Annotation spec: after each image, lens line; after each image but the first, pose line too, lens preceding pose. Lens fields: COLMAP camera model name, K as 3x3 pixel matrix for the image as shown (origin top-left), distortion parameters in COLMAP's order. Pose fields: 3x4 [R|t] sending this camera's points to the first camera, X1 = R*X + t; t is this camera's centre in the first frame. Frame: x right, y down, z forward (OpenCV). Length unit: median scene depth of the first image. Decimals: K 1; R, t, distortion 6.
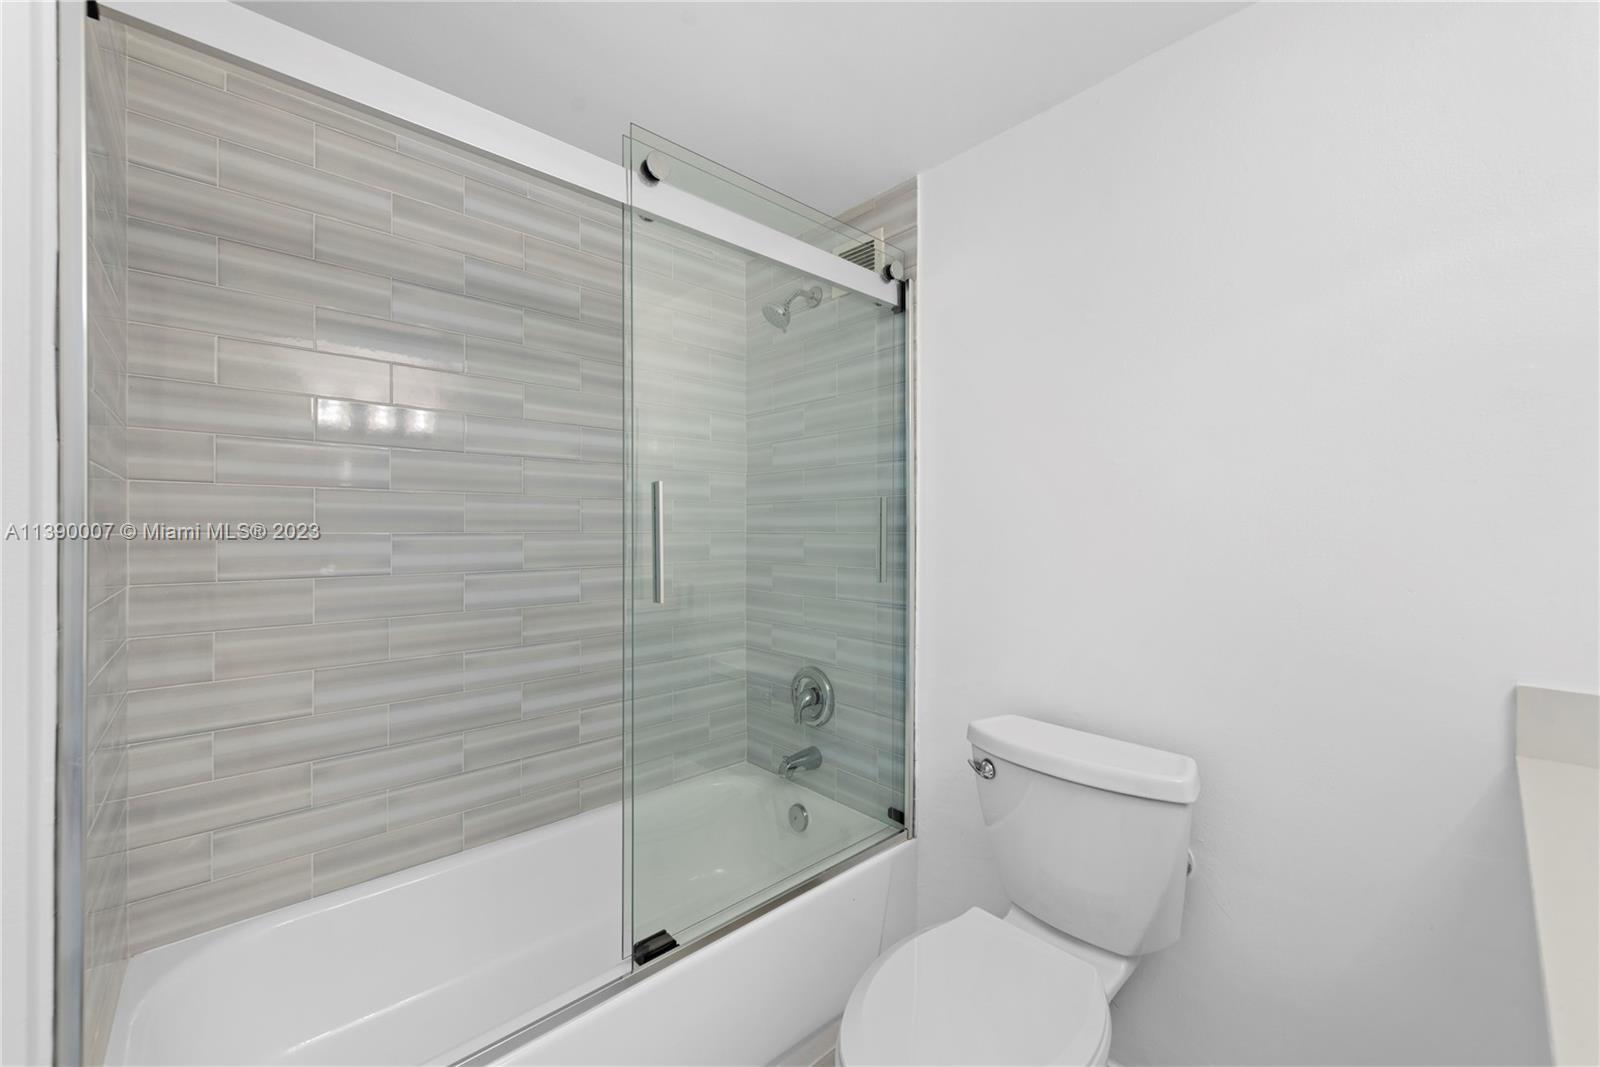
lens RADIAL K [[628.9, 0, 796.1], [0, 628.9, 527.4], [0, 0, 1]] dist [0.002373, -0.000383]
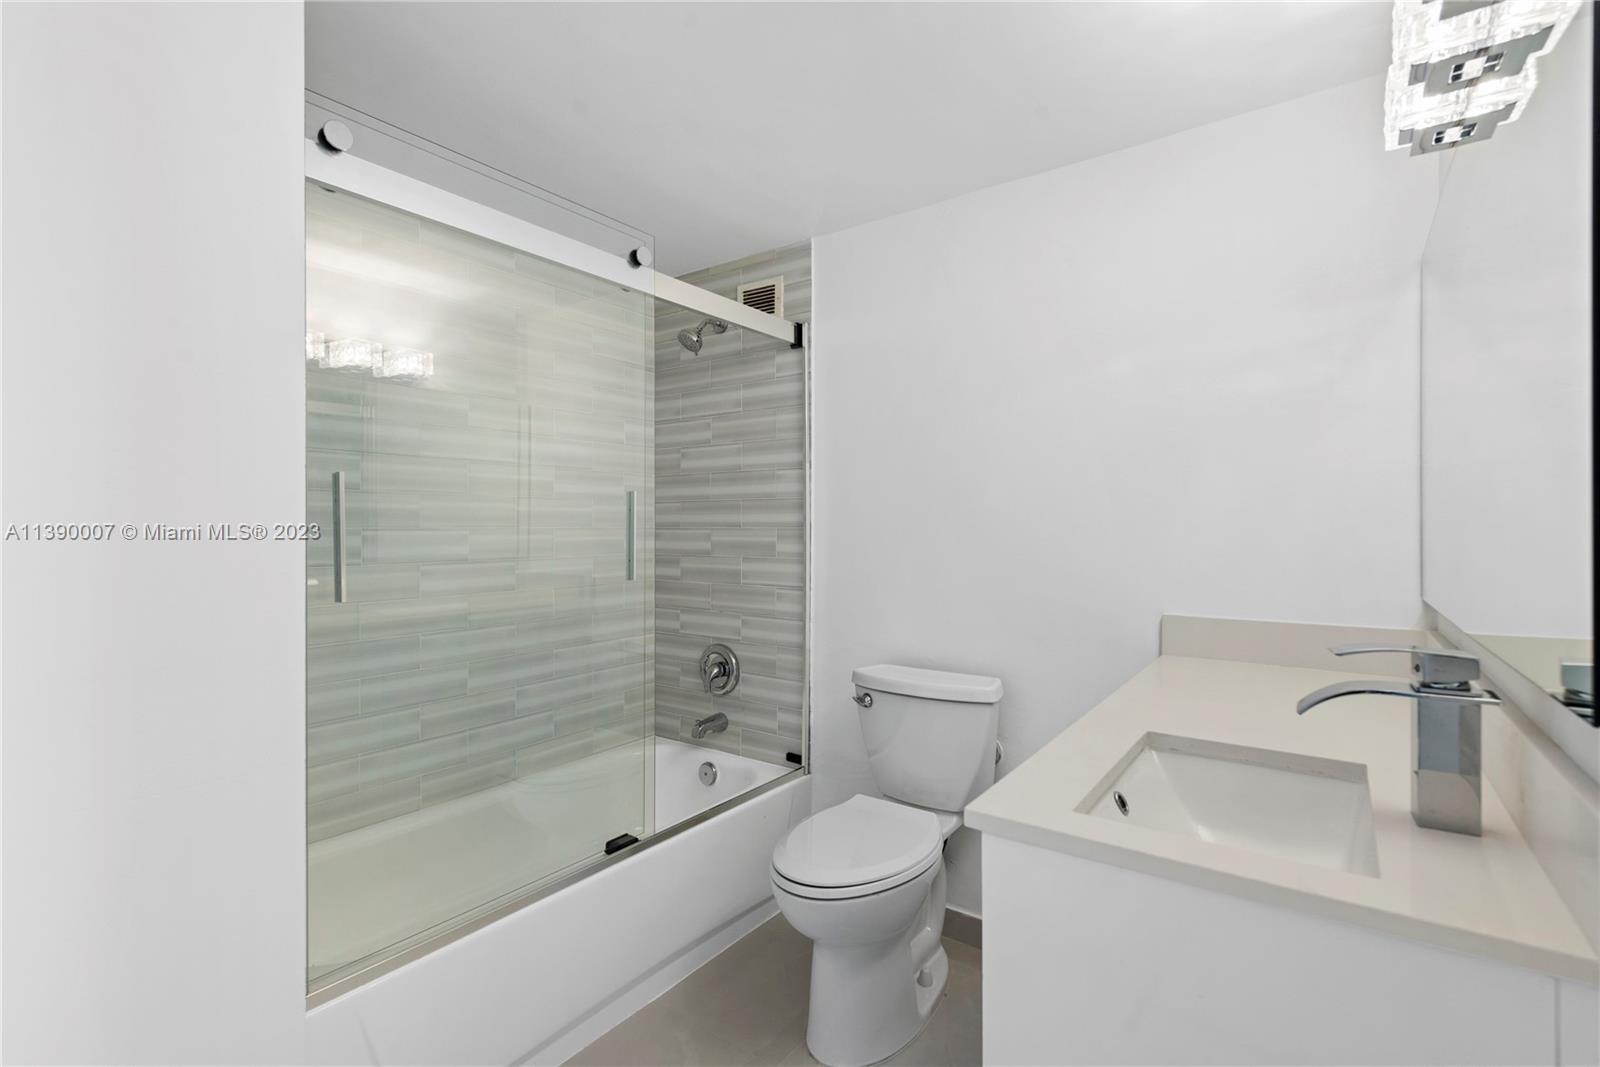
lens RADIAL K [[723.8, 0, 800.0], [0, 723.8, 533.5], [0, 0, 1]] dist [-0.000380, -0.000038]
pose [[0.976403, -0.002222, 0.215946, -0.133025], [-0.000229, 0.999936, 0.011327, 0.003354], [-0.215957, -0.011109, 0.976340, -0.377495]]
